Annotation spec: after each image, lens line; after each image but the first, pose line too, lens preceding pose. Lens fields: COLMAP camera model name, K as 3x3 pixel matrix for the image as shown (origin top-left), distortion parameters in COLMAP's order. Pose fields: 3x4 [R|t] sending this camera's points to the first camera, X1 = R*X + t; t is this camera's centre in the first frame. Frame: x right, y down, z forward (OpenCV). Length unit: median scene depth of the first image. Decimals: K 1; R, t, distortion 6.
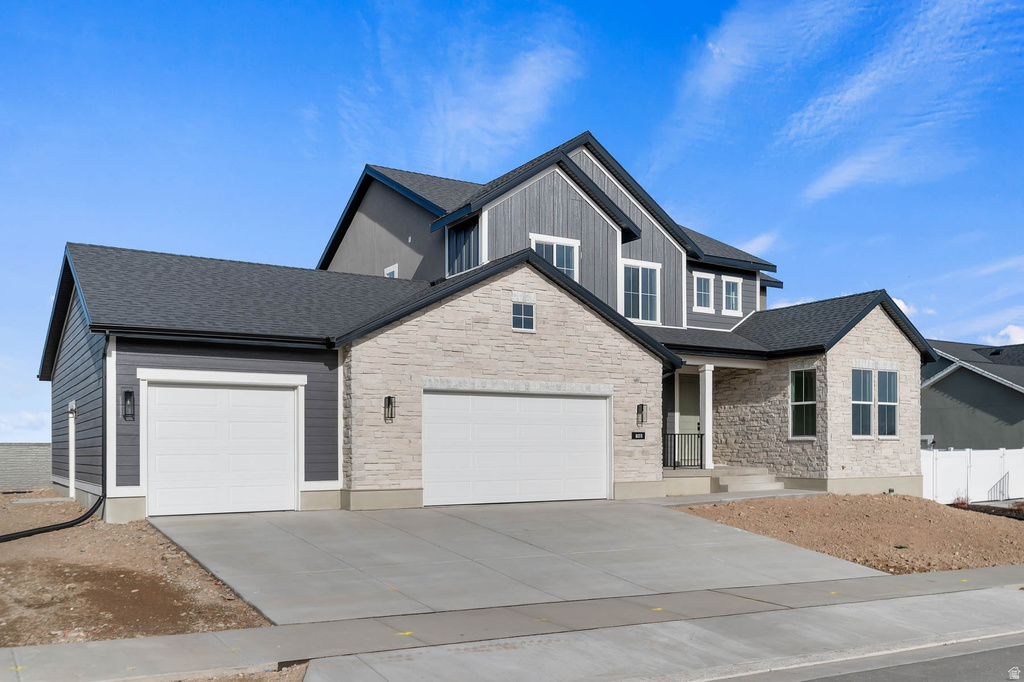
lens RADIAL K [[881.3, 0, 512.0], [0, 881.3, 341.0], [0, 0, 1]] dist [0.000954, -0.001701]
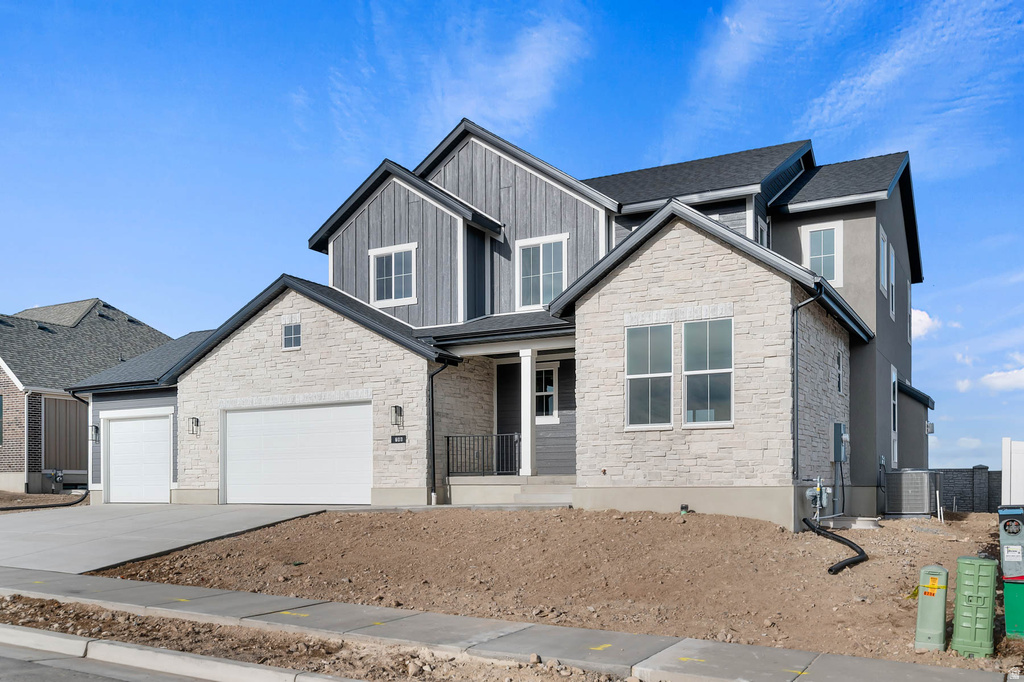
lens RADIAL K [[881.3, 0, 512.0], [0, 881.3, 341.0], [0, 0, 1]] dist [0.000954, -0.001701]
pose [[0.496929, -0.138063, -0.856738, 1.019976], [0.112033, 0.989208, -0.094428, 0.105572], [0.860529, -0.049059, 0.507033, 0.629879]]
